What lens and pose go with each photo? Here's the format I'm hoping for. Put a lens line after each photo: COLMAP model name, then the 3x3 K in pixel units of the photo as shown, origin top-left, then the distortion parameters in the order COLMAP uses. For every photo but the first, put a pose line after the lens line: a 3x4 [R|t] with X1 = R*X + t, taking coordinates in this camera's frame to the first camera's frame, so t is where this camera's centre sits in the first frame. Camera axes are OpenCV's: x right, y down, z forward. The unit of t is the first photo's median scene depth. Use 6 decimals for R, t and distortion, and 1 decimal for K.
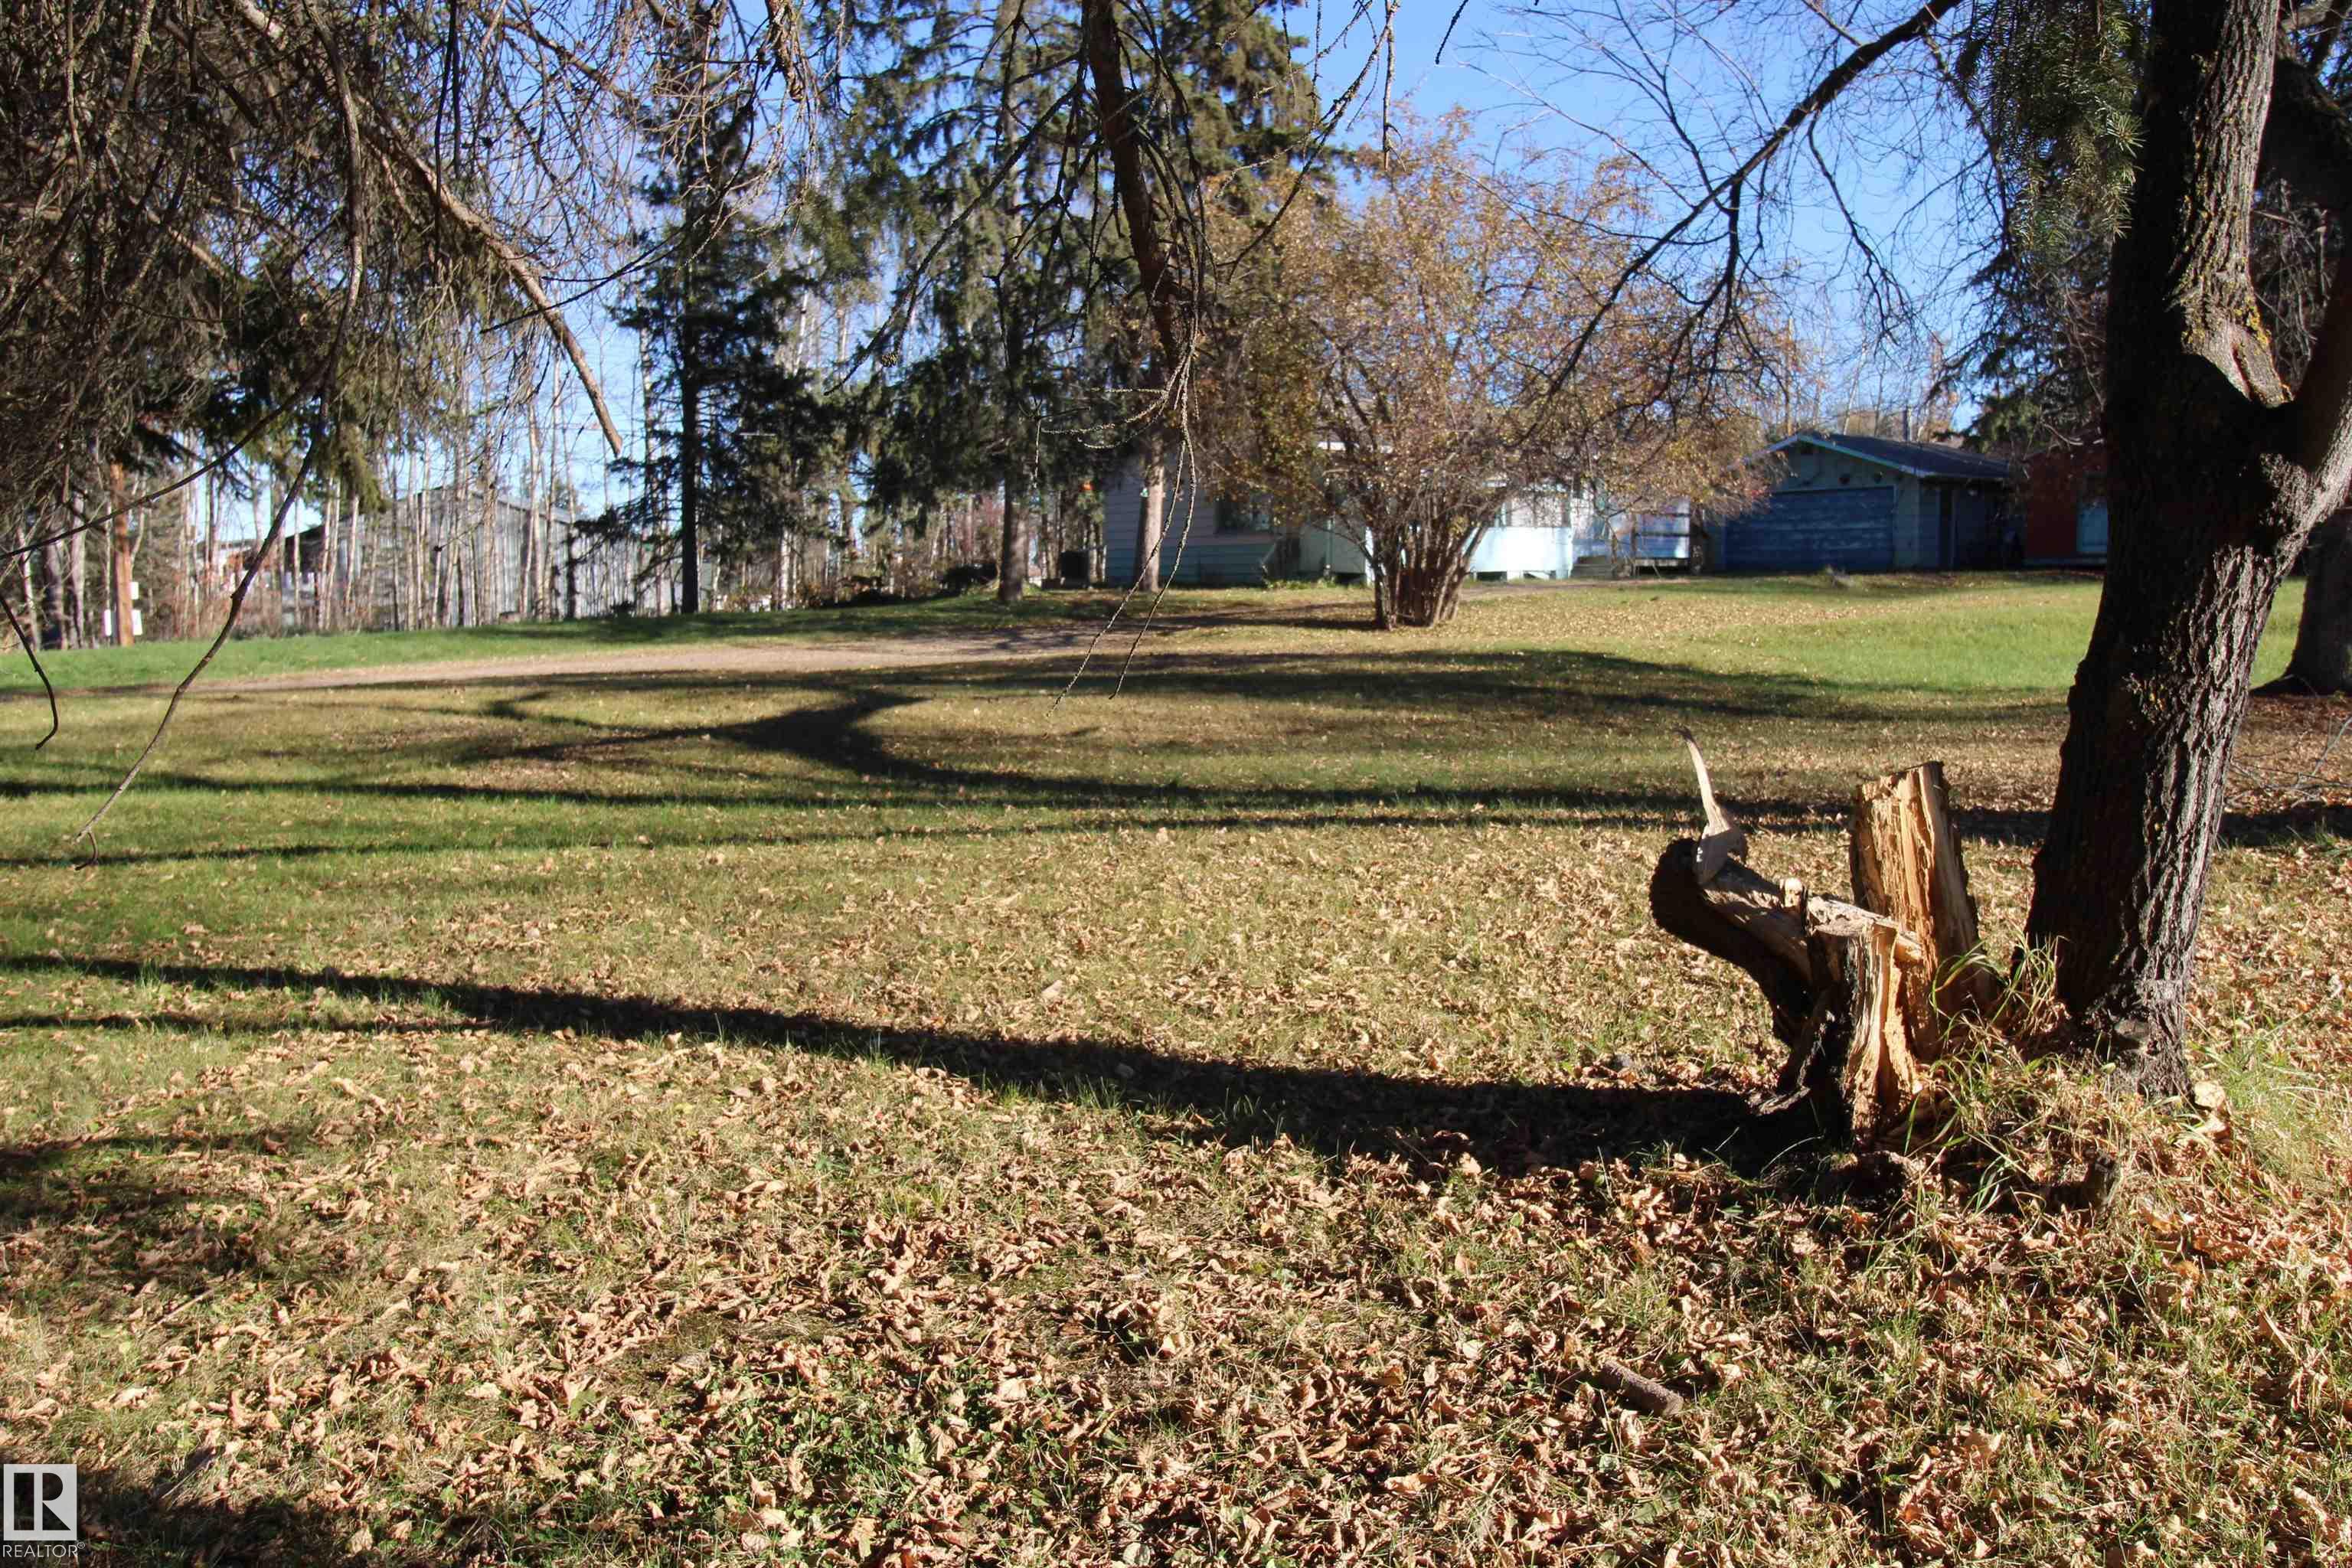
lens RADIAL K [[1846.3, 0, 1174.8], [0, 1846.3, 772.5], [0, 0, 1]] dist [0.011443, -0.004324]
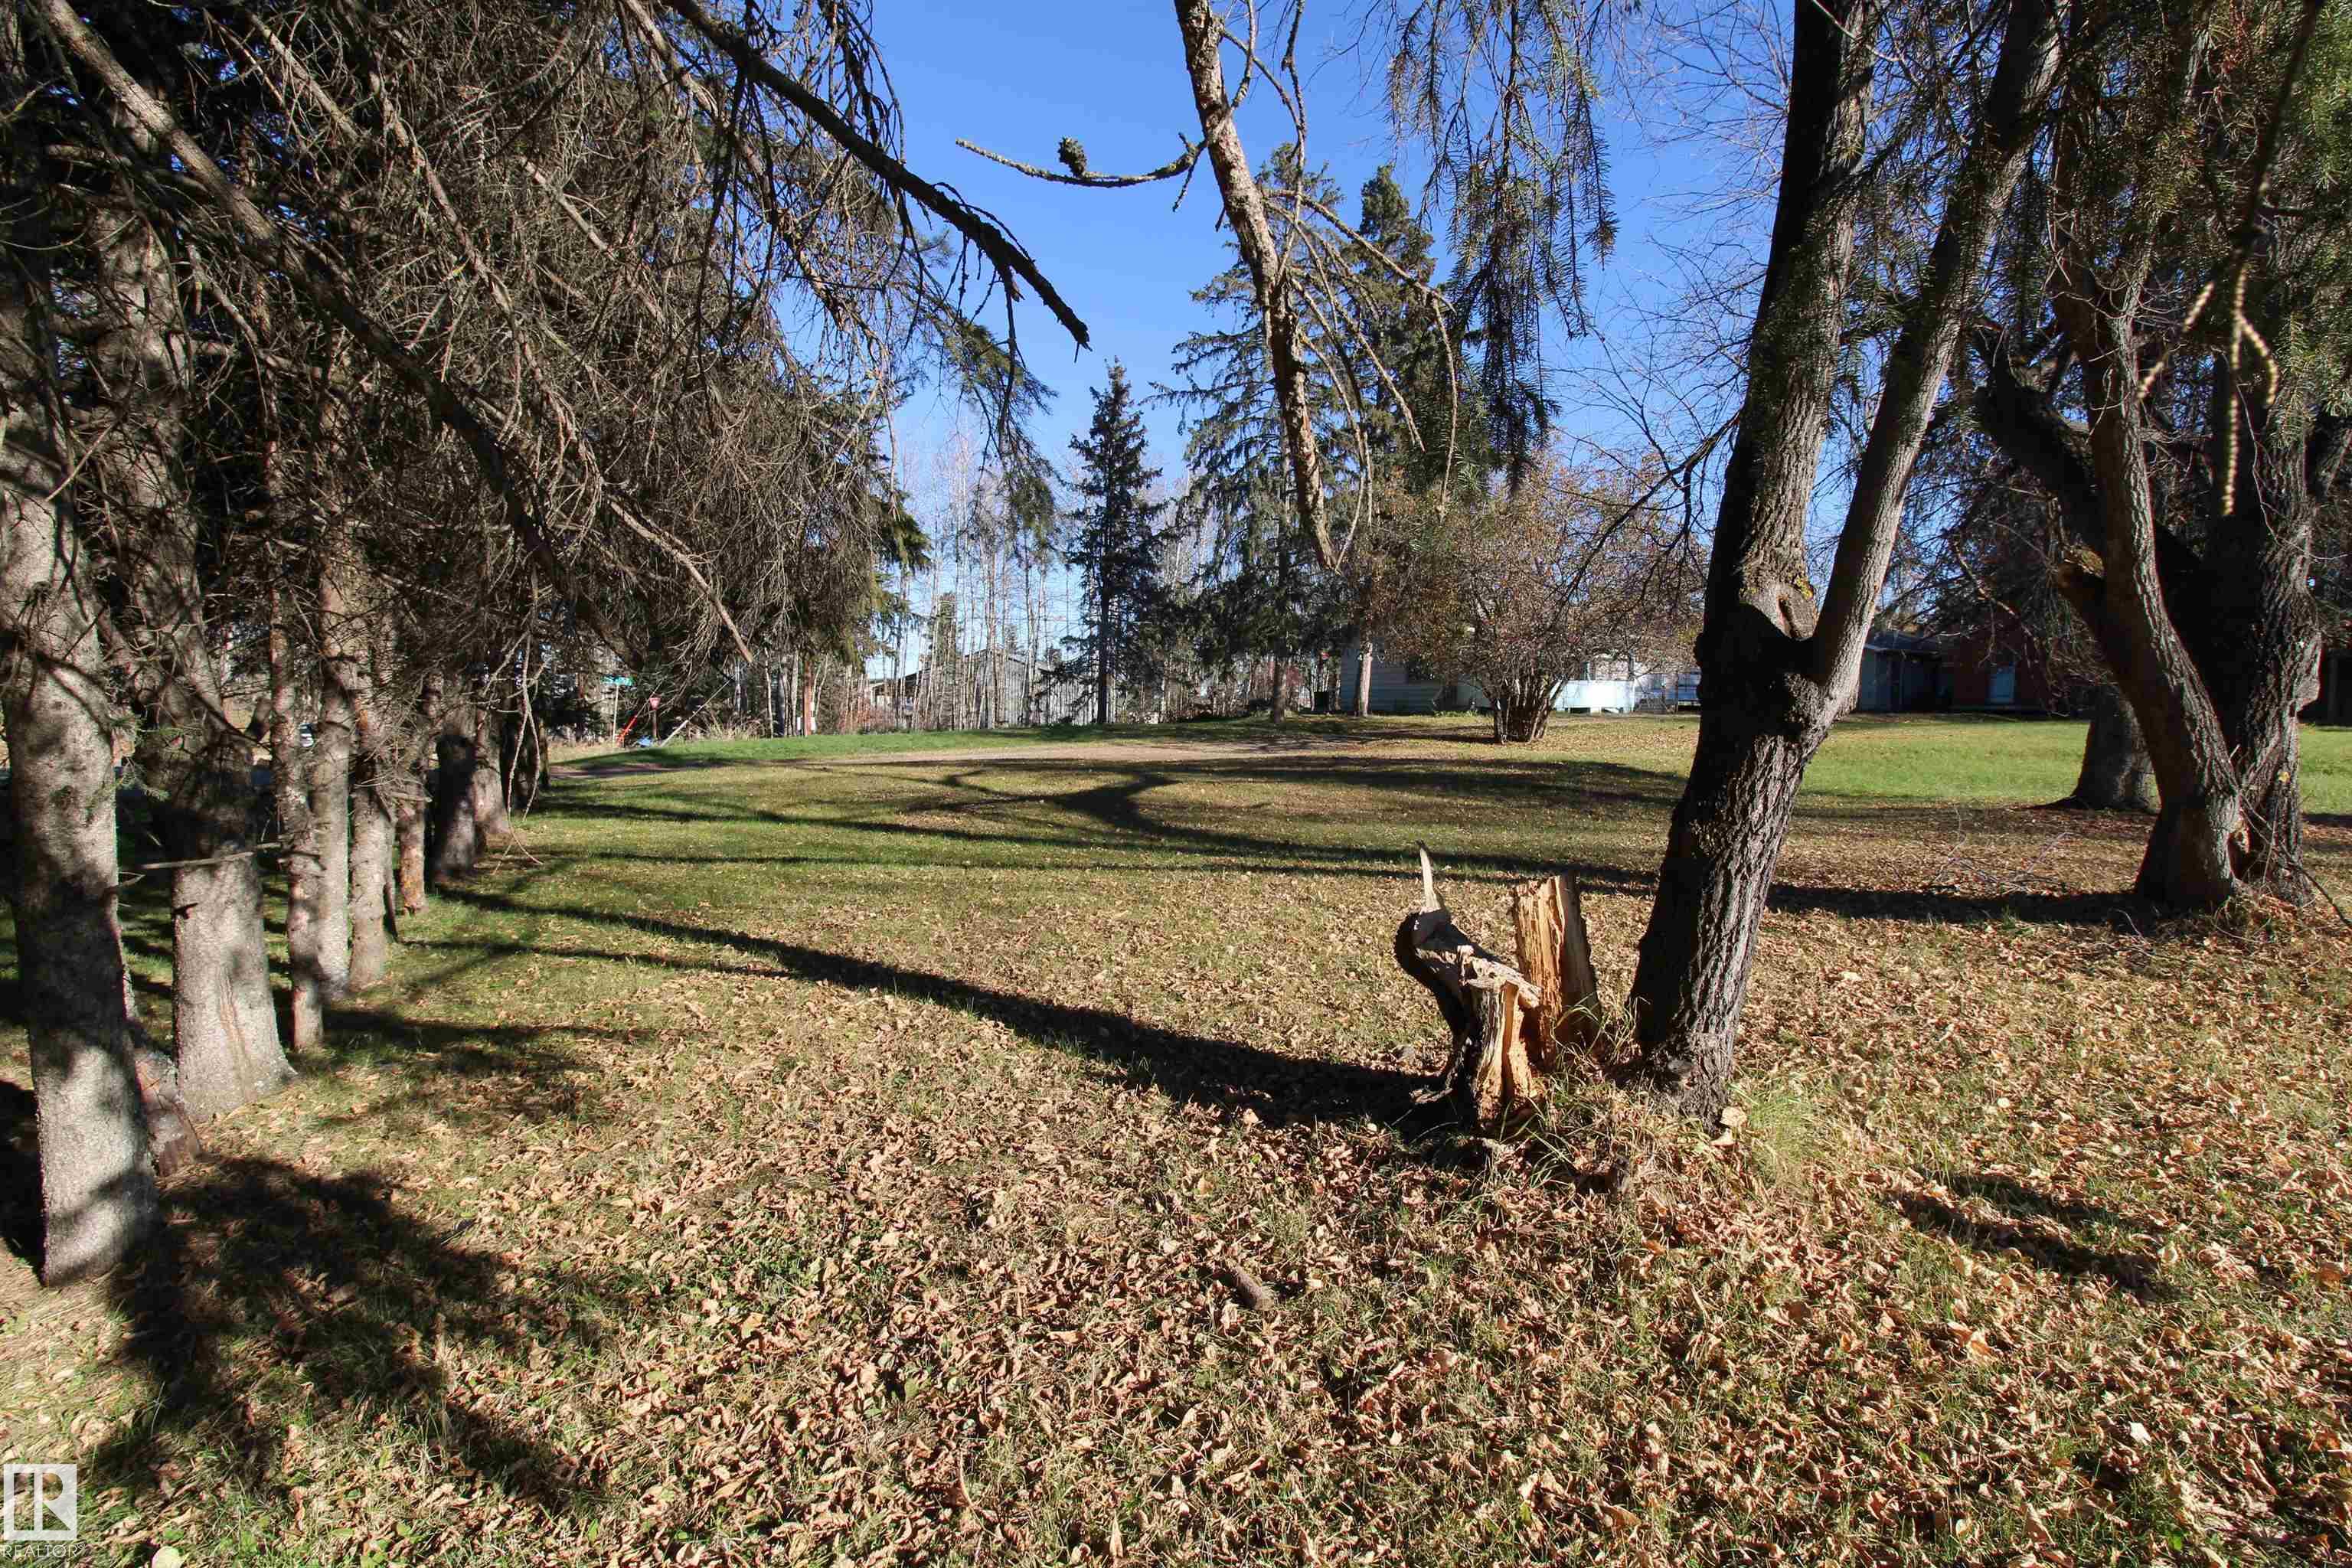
lens RADIAL K [[1086.5, 0, 1178.0], [0, 1086.5, 770.3], [0, 0, 1]] dist [0.001989, -0.016399]
pose [[0.978970, 0.027470, -0.202147, 0.276502], [-0.036363, 0.998521, -0.040410, -0.041542], [0.200738, 0.046911, 0.978521, 0.071388]]
